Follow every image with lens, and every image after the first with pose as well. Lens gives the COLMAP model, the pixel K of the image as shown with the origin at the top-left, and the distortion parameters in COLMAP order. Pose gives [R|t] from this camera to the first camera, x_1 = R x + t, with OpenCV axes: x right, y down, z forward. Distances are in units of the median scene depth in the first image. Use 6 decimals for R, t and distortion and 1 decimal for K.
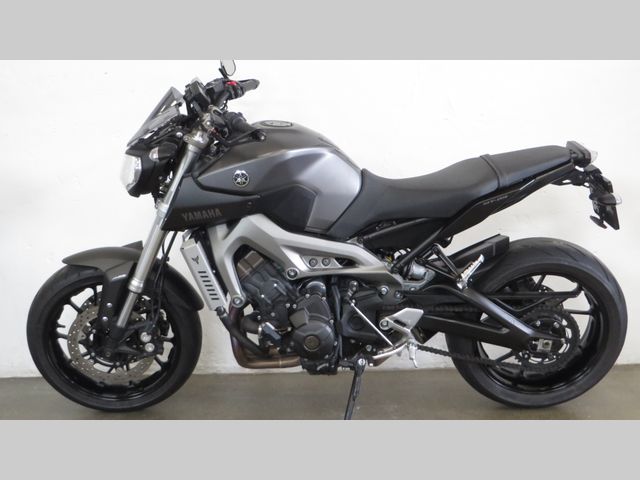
lens RADIAL K [[757.5, 0, 320.6], [0, 757.5, 239.5], [0, 0, 1]] dist [-0.071652, 0.000000]
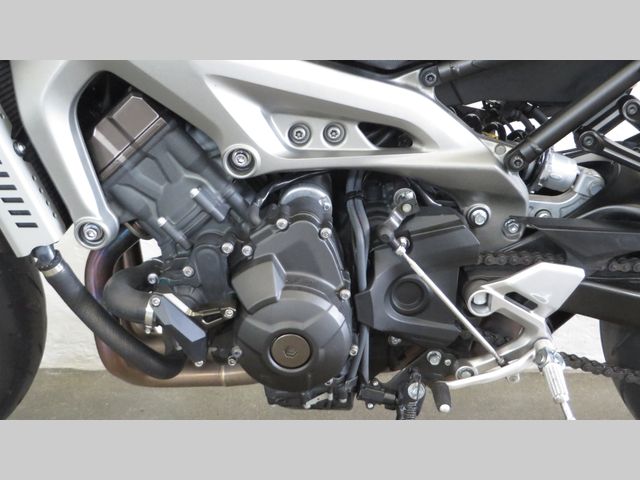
lens RADIAL K [[757.5, 0, 320.9], [0, 757.5, 239.8], [0, 0, 1]] dist [-0.071652, 0.000000]
pose [[0.999641, 0.026778, -0.001071, 0.002228], [-0.026583, 0.995835, 0.087209, 0.048851], [0.003402, -0.087150, 0.996189, 0.621756]]
